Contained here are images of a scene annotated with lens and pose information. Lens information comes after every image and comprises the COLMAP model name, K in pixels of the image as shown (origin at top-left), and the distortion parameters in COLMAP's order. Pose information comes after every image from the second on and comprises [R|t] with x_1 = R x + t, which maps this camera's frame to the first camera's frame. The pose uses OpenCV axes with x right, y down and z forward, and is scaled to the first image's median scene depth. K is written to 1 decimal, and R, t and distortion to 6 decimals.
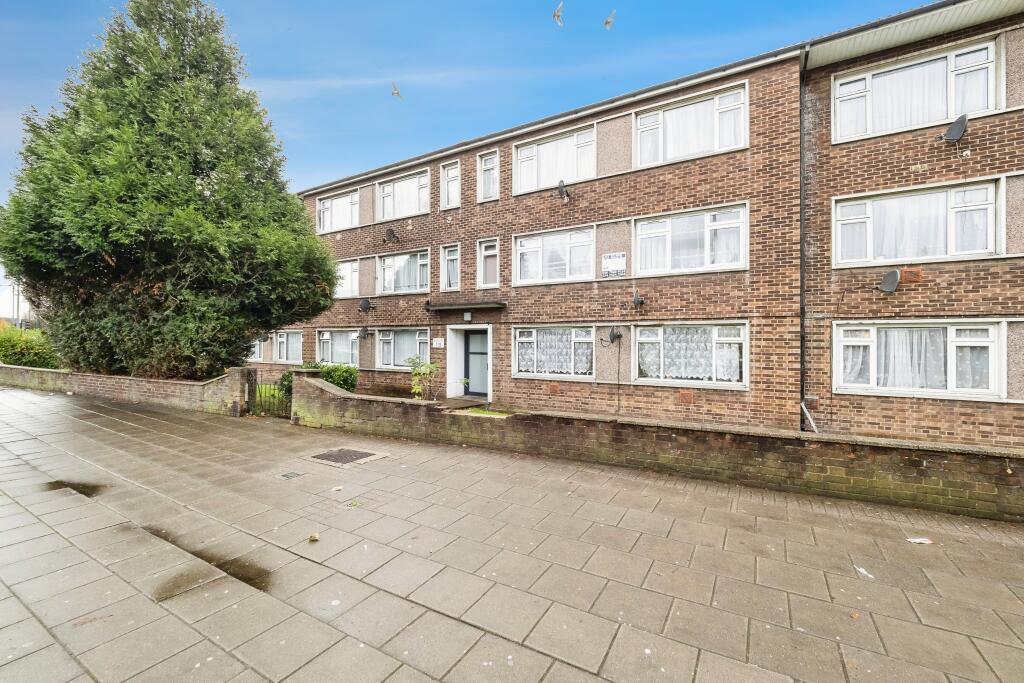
lens RADIAL K [[424.4, 0, 517.4], [0, 424.4, 339.9], [0, 0, 1]] dist [-0.002905, -0.001002]
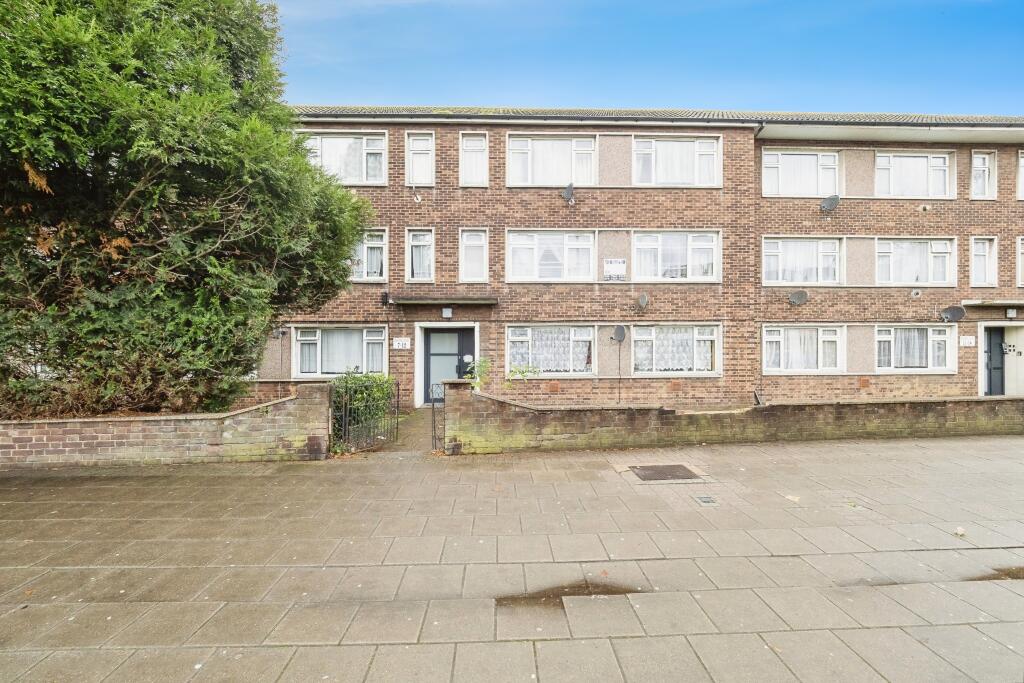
lens RADIAL K [[424.4, 0, 517.0], [0, 424.4, 340.6], [0, 0, 1]] dist [-0.002905, -0.001002]
pose [[0.840376, -0.009067, 0.541928, -0.671496], [0.006634, 0.999957, 0.006442, -0.003195], [-0.541963, -0.001819, 0.840400, 0.254546]]
